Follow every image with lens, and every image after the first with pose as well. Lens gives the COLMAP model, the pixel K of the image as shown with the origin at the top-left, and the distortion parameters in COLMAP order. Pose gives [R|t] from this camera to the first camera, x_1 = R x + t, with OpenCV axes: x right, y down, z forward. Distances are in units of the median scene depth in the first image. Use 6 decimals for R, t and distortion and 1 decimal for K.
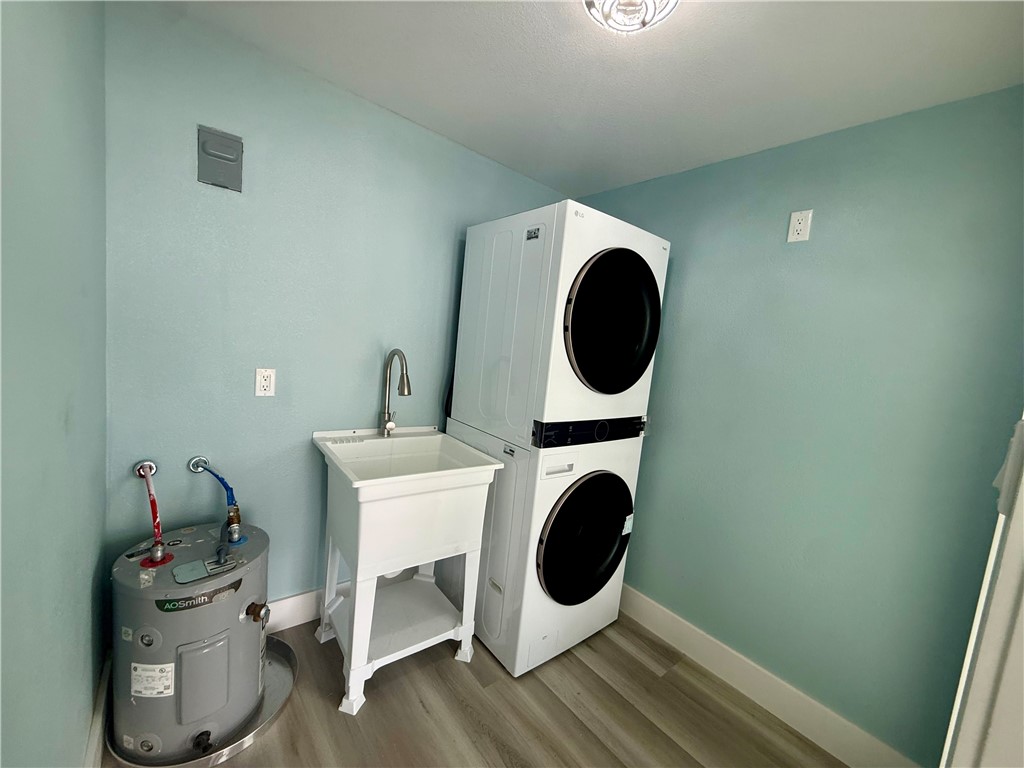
lens RADIAL K [[409.5, 0, 511.9], [0, 409.5, 384.9], [0, 0, 1]] dist [-0.002796, 0.000827]
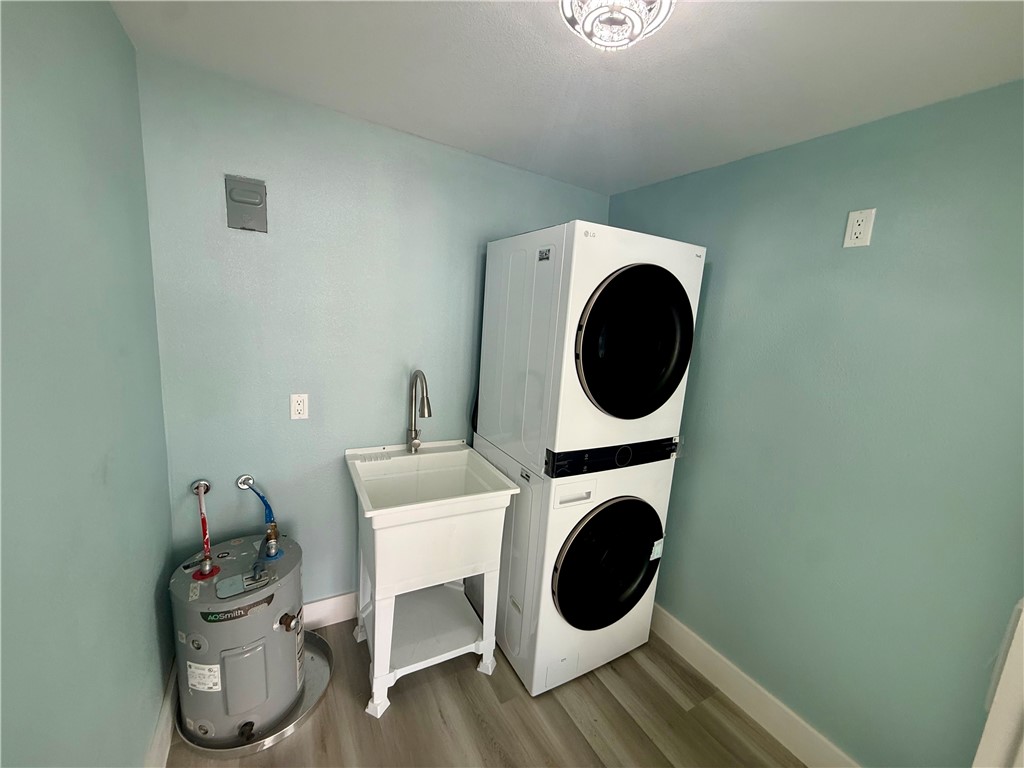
lens RADIAL K [[409.5, 0, 511.1], [0, 409.5, 384.5], [0, 0, 1]] dist [-0.002796, 0.000827]
pose [[0.986588, -0.003176, -0.163199, 0.128139], [0.011609, 0.998644, 0.050740, -0.115205], [0.162817, -0.051954, 0.985288, 0.031545]]
